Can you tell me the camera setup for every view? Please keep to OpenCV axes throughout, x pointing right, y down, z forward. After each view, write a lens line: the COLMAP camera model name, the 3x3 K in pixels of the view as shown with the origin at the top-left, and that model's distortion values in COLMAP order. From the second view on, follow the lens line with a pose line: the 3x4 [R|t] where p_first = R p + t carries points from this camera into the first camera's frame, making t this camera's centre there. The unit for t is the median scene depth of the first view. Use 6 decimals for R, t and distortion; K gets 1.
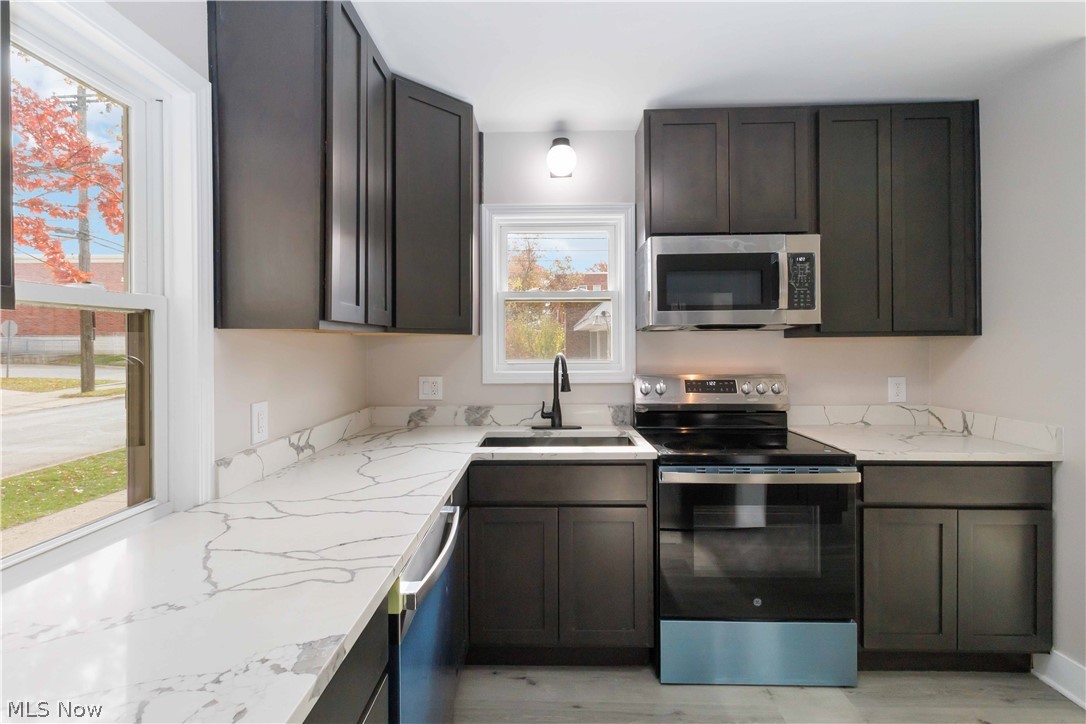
lens RADIAL K [[497.2, 0, 539.5], [0, 497.2, 352.7], [0, 0, 1]] dist [0.001899, -0.000153]
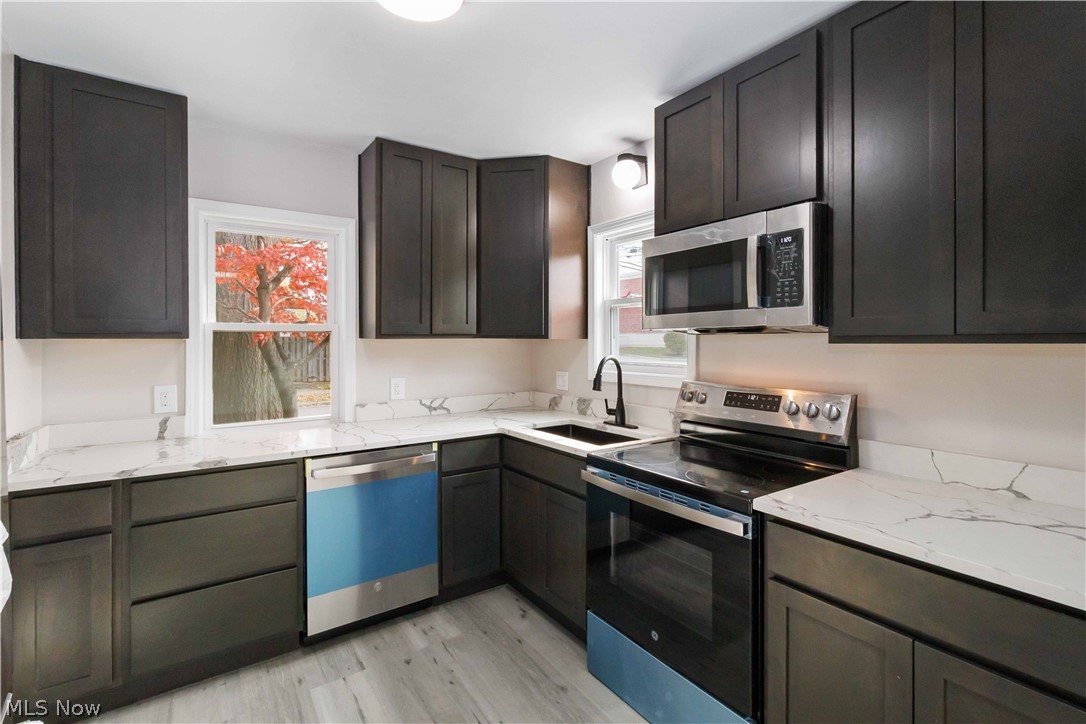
lens RADIAL K [[506.3, 0, 540.9], [0, 506.3, 349.5], [0, 0, 1]] dist [0.001705, 0.000067]
pose [[0.584619, 0.019142, -0.811082, 0.921404], [-0.014178, 0.999810, 0.013376, -0.027033], [0.811184, 0.003680, 0.584779, 0.249980]]
